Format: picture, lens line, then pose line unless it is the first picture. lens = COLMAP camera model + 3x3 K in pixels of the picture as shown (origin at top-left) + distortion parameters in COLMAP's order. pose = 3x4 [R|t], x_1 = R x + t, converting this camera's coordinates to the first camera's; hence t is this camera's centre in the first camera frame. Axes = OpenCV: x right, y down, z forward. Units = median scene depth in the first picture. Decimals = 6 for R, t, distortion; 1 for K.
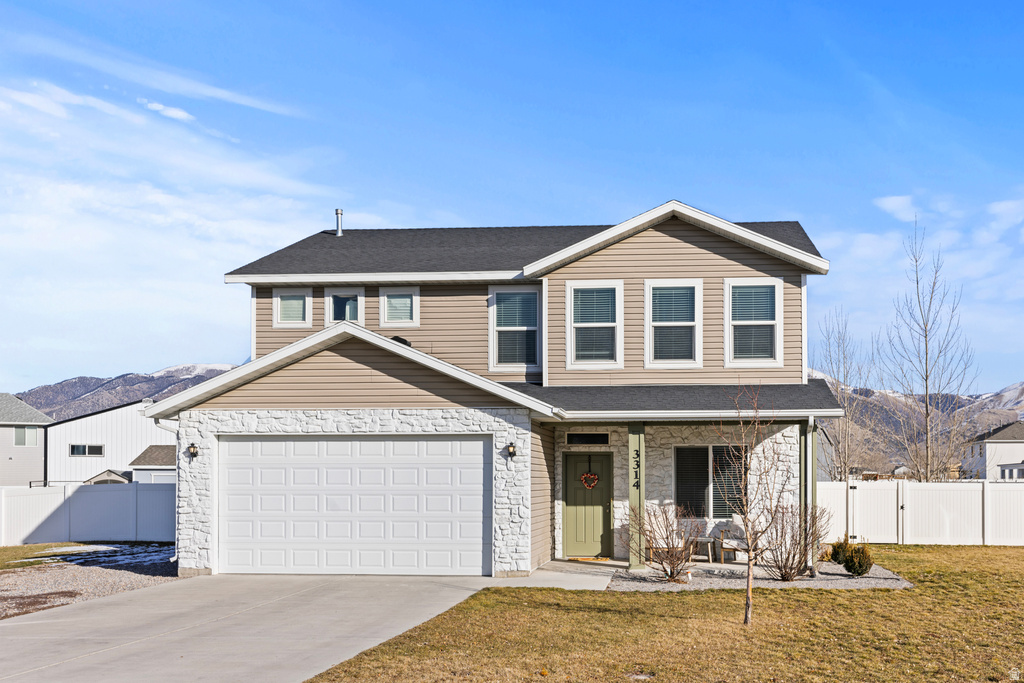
lens RADIAL K [[2058.5, 0, 512.0], [0, 2058.5, 341.5], [0, 0, 1]] dist [-0.216150, 0.116156]
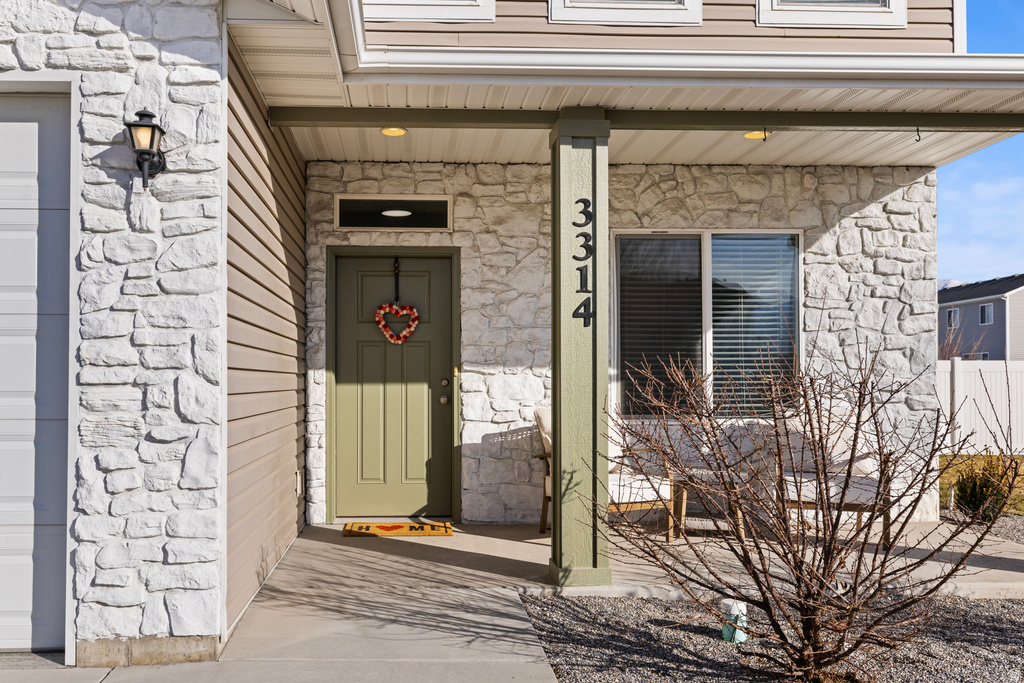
lens RADIAL K [[1362.8, 0, 512.0], [0, 1362.8, 341.5], [0, 0, 1]] dist [0.027144, 0.029340]
pose [[0.982512, 0.004055, 0.186152, 0.011333], [-0.010483, 0.999382, 0.033556, 0.064681], [-0.185901, -0.034921, 0.981948, 0.767055]]
